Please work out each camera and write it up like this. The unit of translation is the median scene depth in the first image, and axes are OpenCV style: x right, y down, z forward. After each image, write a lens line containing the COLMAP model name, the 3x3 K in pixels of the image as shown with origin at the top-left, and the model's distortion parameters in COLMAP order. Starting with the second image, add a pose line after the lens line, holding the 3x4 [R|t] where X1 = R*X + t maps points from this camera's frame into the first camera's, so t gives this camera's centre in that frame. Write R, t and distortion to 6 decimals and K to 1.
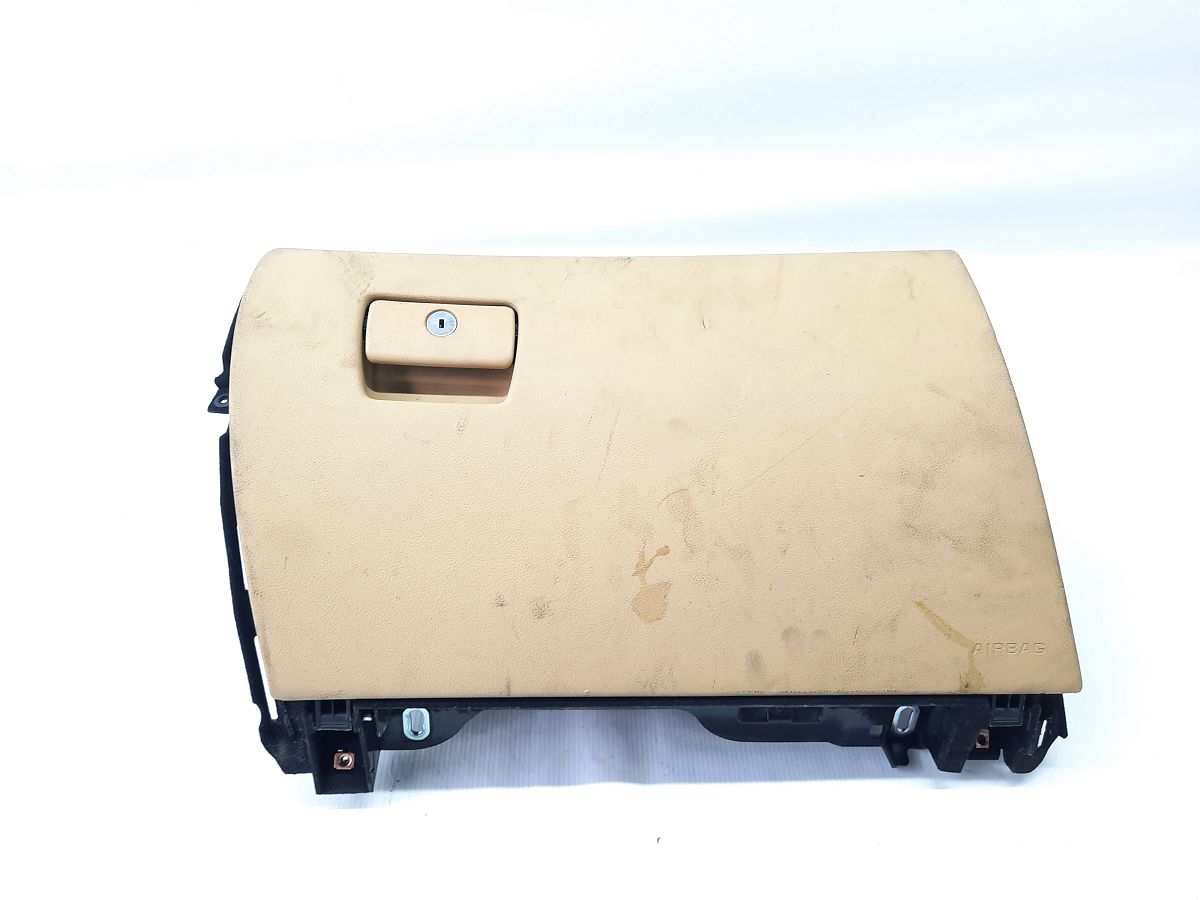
lens RADIAL K [[882.3, 0, 600.0], [0, 882.3, 450.0], [0, 0, 1]] dist [0.065467, -0.100343]
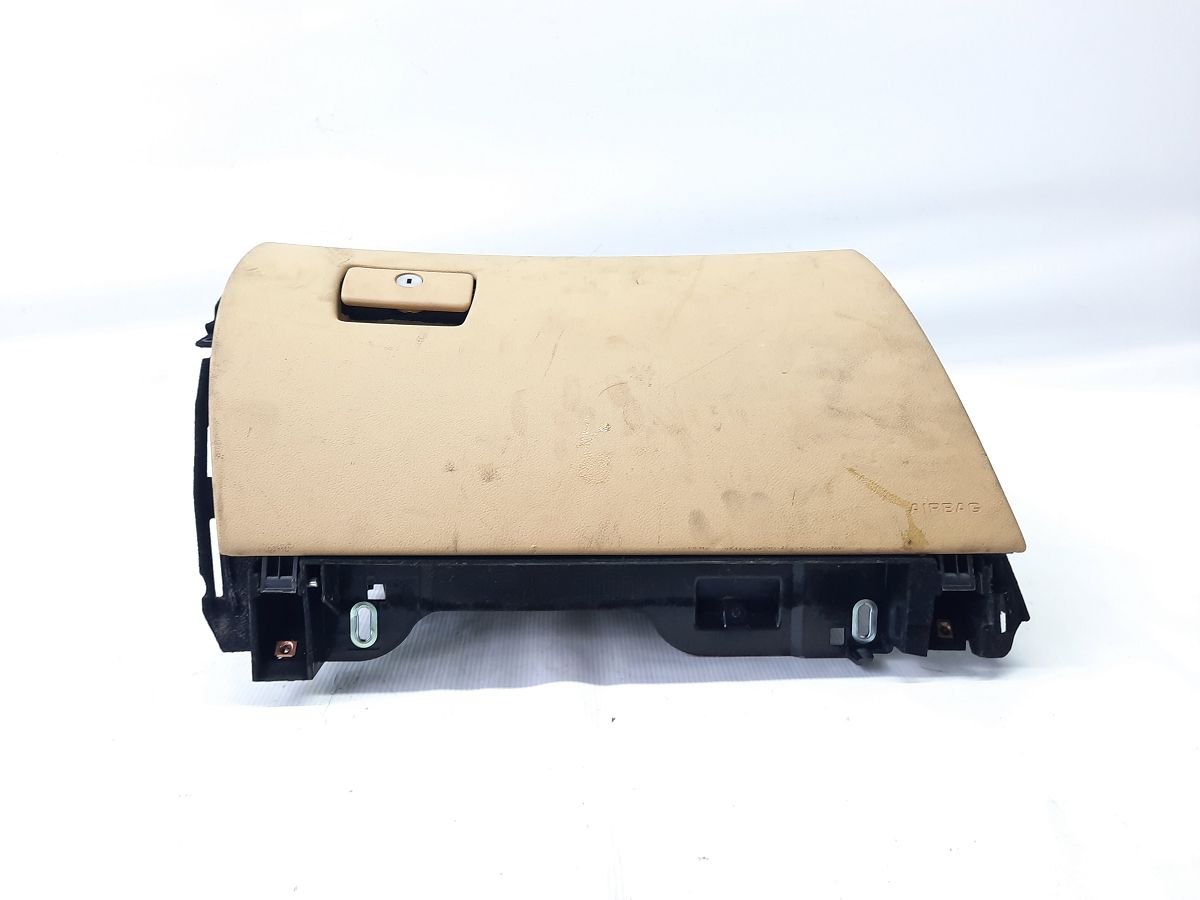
lens RADIAL K [[882.3, 0, 600.0], [0, 882.3, 450.0], [0, 0, 1]] dist [0.065467, -0.100343]
pose [[0.999311, -0.036077, 0.008704, 0.053834], [0.036577, 0.917739, -0.395496, 0.546401], [0.006281, 0.395542, 0.918426, 0.027950]]
